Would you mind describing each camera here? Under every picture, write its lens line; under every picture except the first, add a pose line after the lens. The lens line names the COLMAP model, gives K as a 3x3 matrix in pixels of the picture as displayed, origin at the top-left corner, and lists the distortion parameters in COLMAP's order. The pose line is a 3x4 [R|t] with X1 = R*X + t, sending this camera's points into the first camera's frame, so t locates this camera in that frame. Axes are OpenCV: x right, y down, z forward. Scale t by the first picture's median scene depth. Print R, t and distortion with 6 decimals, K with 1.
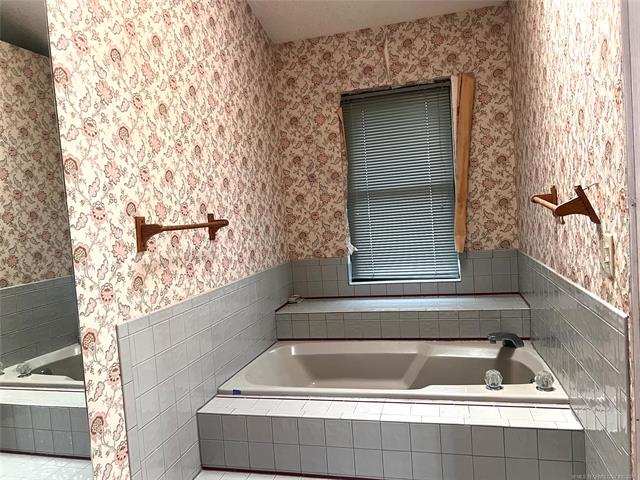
lens RADIAL K [[487.8, 0, 319.5], [0, 487.8, 241.2], [0, 0, 1]] dist [0.053597, -0.054080]
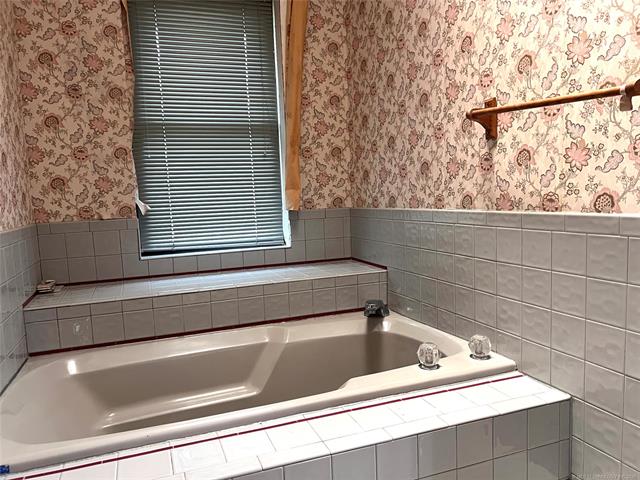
lens RADIAL K [[487.8, 0, 320.2], [0, 487.8, 243.3], [0, 0, 1]] dist [0.053597, -0.054080]
pose [[0.820579, -0.018847, 0.571223, -0.130393], [0.013354, 0.999816, 0.013804, 0.064931], [-0.571378, -0.003699, 0.820679, 0.319142]]
